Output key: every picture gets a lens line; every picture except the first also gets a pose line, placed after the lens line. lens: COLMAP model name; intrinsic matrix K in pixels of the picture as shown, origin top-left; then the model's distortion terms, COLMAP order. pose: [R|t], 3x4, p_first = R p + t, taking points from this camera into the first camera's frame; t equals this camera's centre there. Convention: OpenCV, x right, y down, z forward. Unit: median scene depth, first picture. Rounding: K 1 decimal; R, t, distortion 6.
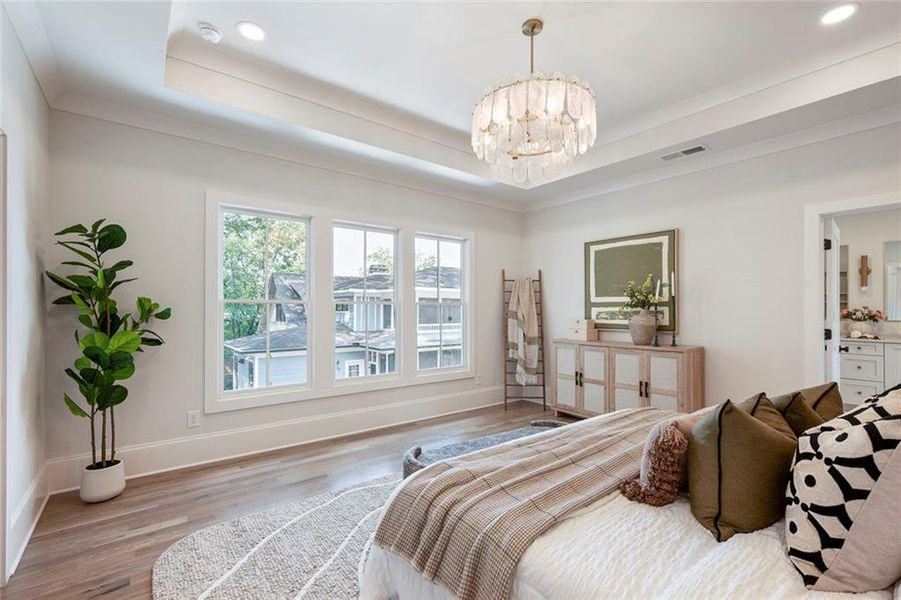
lens RADIAL K [[403.6, 0, 446.4], [0, 403.6, 305.3], [0, 0, 1]] dist [-0.000144, 0.000296]
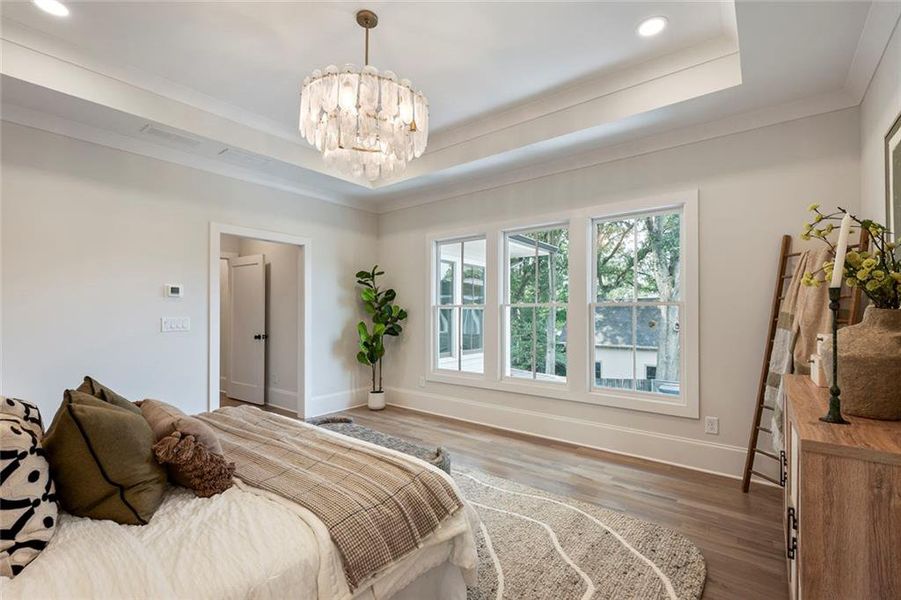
lens RADIAL K [[403.6, 0, 442.5], [0, 403.6, 301.7], [0, 0, 1]] dist [-0.000144, 0.000296]
pose [[0.233352, -0.017652, -0.972232, 0.969724], [0.011816, 0.999813, -0.015317, 0.000864], [0.972320, -0.007914, 0.233517, 0.764279]]
